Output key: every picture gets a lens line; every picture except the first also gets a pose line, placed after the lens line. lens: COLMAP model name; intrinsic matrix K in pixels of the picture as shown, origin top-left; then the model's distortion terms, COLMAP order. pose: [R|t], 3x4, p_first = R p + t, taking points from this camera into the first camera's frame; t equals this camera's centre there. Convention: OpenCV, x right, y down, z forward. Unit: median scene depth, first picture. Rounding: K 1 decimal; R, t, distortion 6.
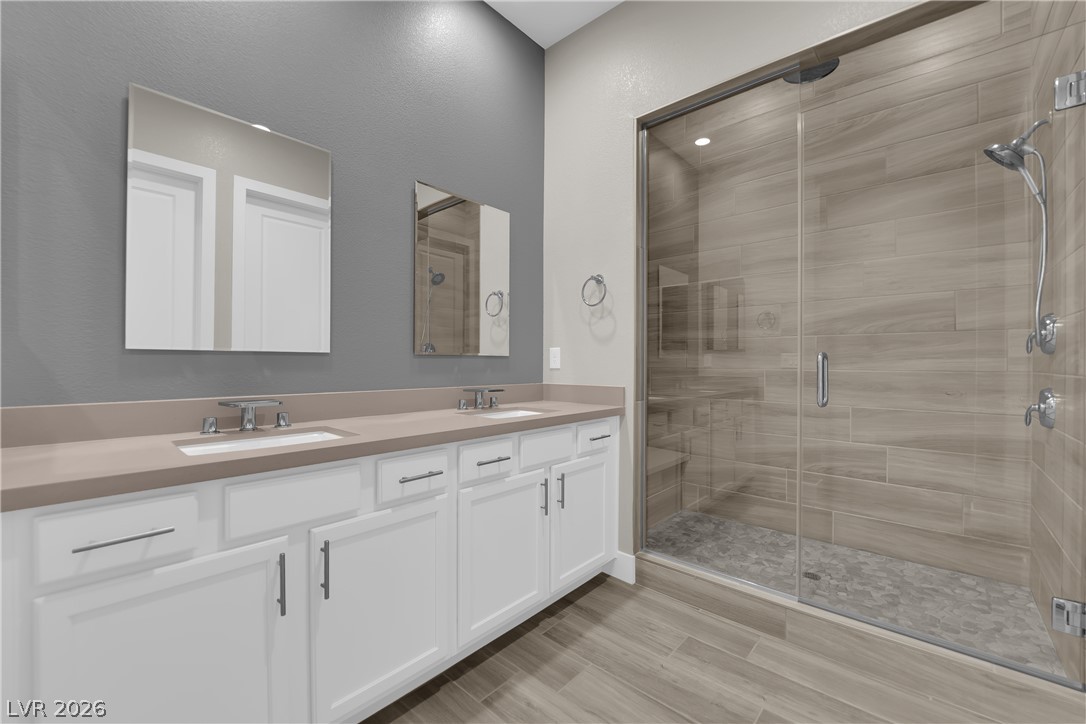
lens RADIAL K [[438.3, 0, 541.2], [0, 438.3, 363.1], [0, 0, 1]] dist [-0.008626, -0.002866]
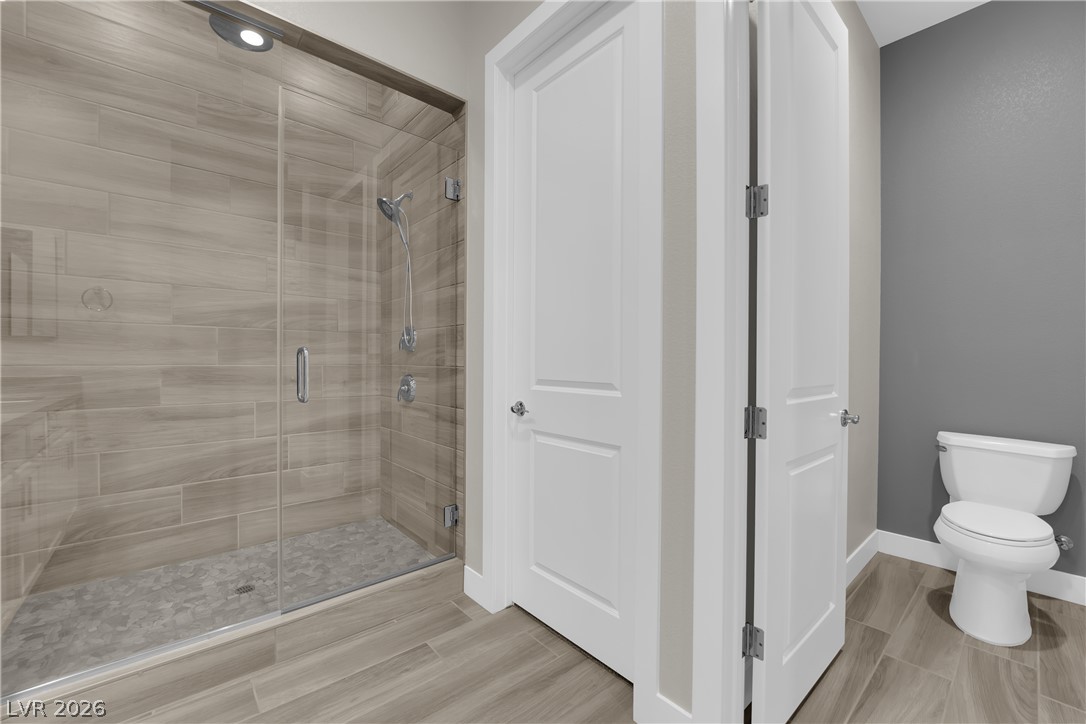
lens RADIAL K [[438.3, 0, 540.4], [0, 438.3, 363.7], [0, 0, 1]] dist [-0.008626, -0.002866]
pose [[0.124014, -0.013099, 0.992194, -0.205594], [-0.006091, 0.999884, 0.013962, -0.004137], [-0.992262, -0.007774, 0.123920, 0.269014]]
